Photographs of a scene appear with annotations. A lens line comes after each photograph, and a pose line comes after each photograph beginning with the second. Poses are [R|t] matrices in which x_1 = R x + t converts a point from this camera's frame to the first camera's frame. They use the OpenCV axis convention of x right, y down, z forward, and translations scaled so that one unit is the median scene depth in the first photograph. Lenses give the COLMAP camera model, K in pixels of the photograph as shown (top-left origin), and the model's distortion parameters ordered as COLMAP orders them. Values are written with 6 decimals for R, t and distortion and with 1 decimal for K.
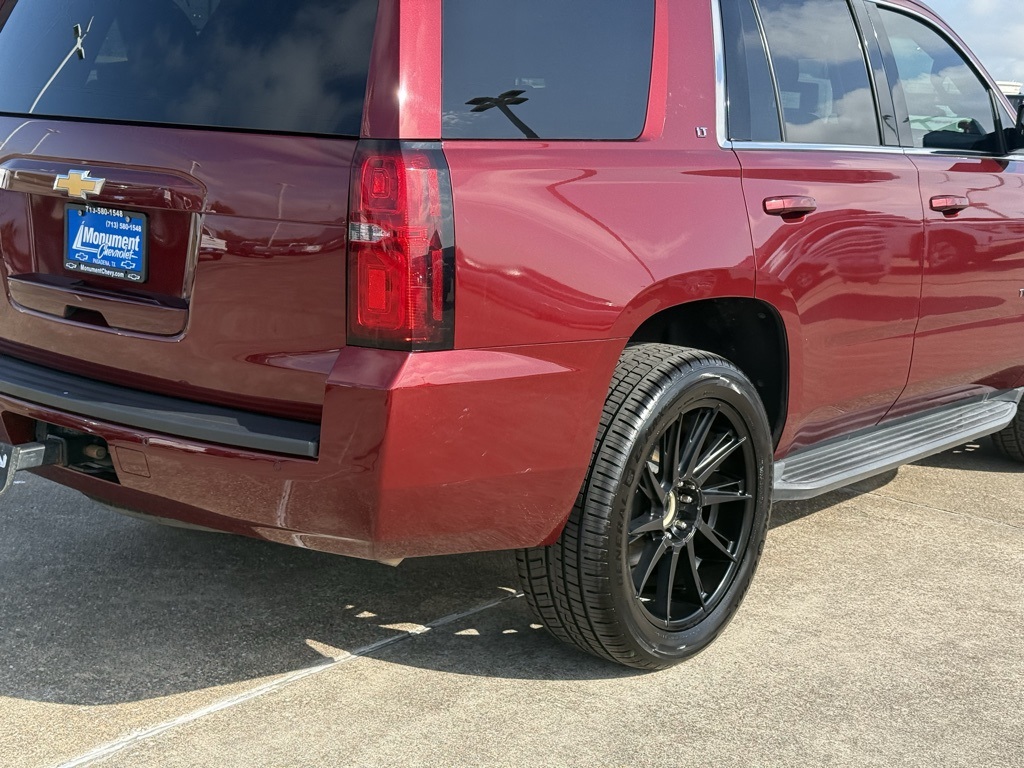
lens RADIAL K [[1387.1, 0, 514.4], [0, 1387.1, 329.4], [0, 0, 1]] dist [0.181090, -0.339121]
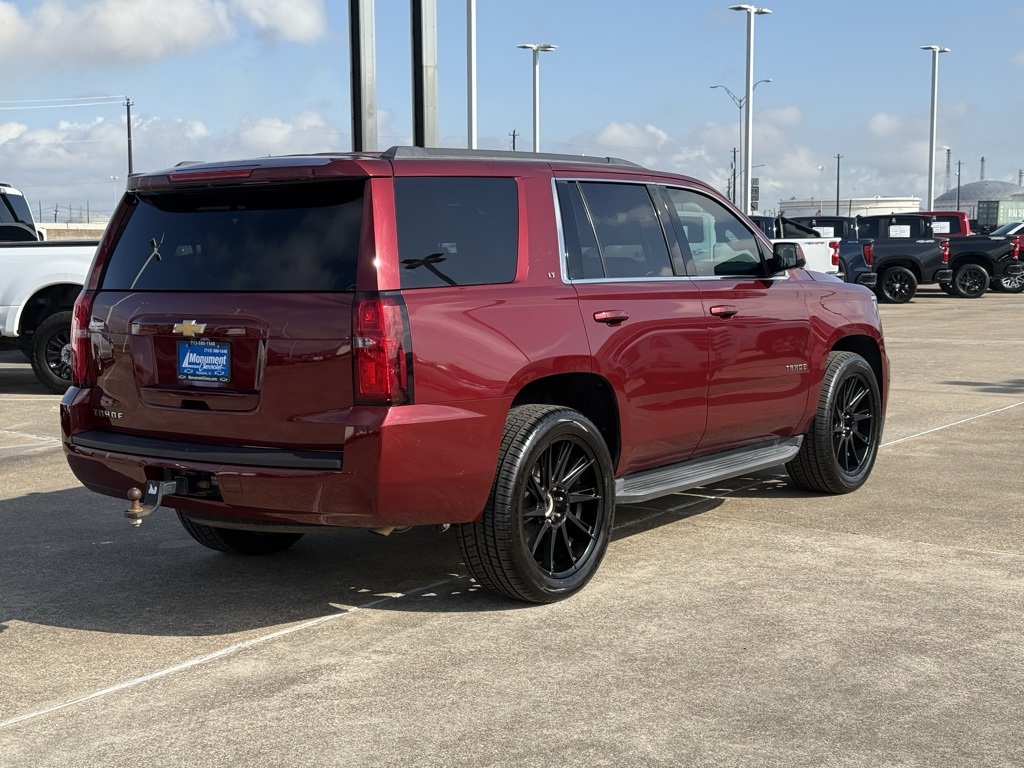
lens RADIAL K [[1387.1, 0, 514.4], [0, 1387.1, 329.4], [0, 0, 1]] dist [0.181090, -0.339121]
pose [[0.996677, -0.061024, 0.053952, -0.004776], [0.065979, 0.993248, -0.095419, 0.083681], [-0.047765, 0.098662, 0.993974, -0.685606]]
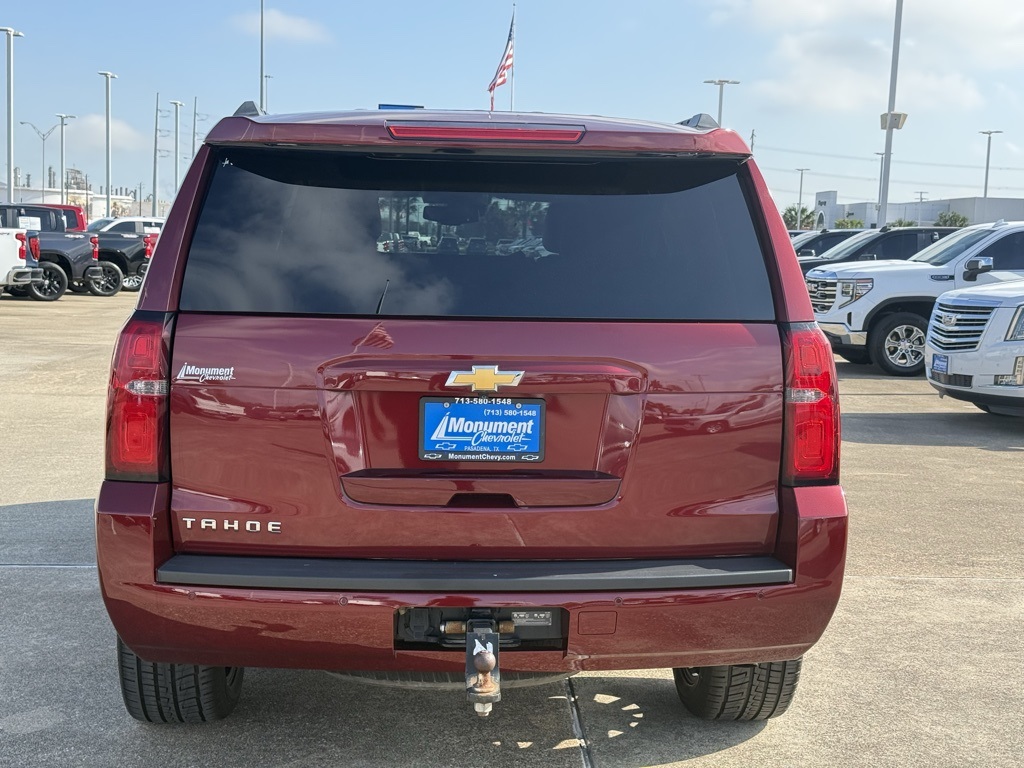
lens RADIAL K [[1387.1, 0, 514.4], [0, 1387.1, 329.4], [0, 0, 1]] dist [0.181090, -0.339121]
pose [[0.723303, -0.064323, 0.687529, -0.966065], [0.112131, 0.993378, -0.025027, -0.105292], [-0.681366, 0.095195, 0.725726, 0.199990]]
